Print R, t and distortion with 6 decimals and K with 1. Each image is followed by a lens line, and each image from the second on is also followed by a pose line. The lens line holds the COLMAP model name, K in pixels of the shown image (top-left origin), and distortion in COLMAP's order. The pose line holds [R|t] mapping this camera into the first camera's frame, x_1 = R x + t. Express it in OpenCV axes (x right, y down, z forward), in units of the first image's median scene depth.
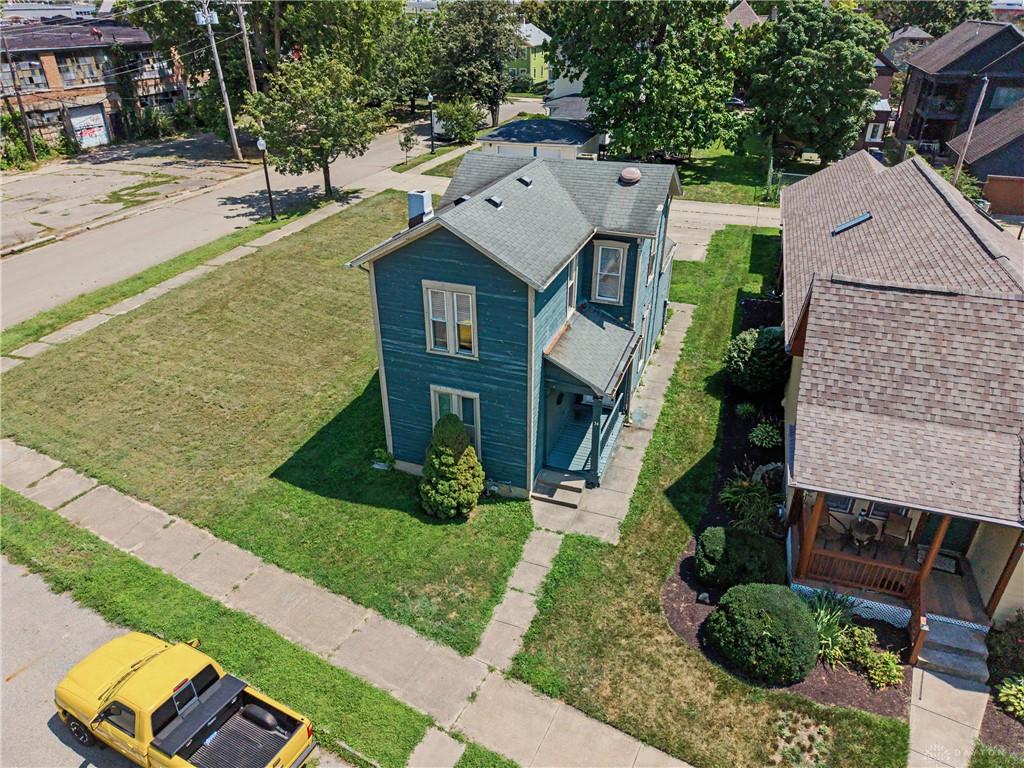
lens RADIAL K [[683.3, 0, 513.2], [0, 683.3, 380.6], [0, 0, 1]] dist [0.025049, -0.024343]
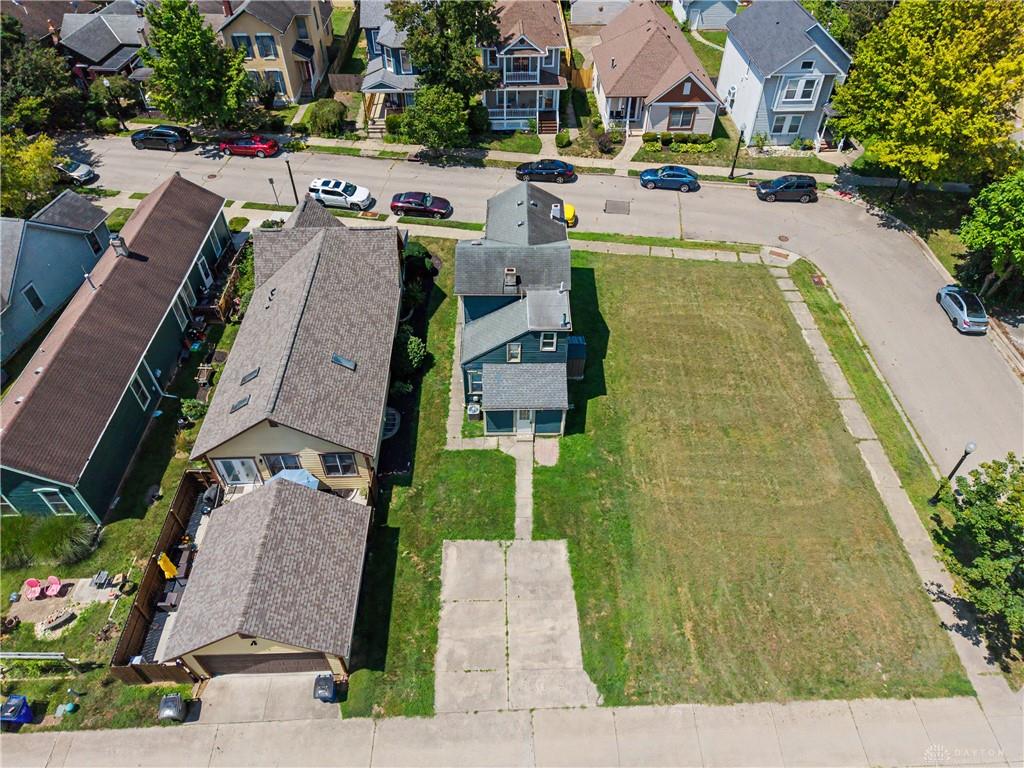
lens RADIAL K [[683.3, 0, 508.7], [0, 683.3, 383.7], [0, 0, 1]] dist [0.025049, -0.024343]
pose [[-0.939792, 0.244005, -0.239275, 0.737442], [-0.163373, 0.294190, 0.941680, -2.317833], [0.300166, 0.924075, -0.236613, 2.106245]]
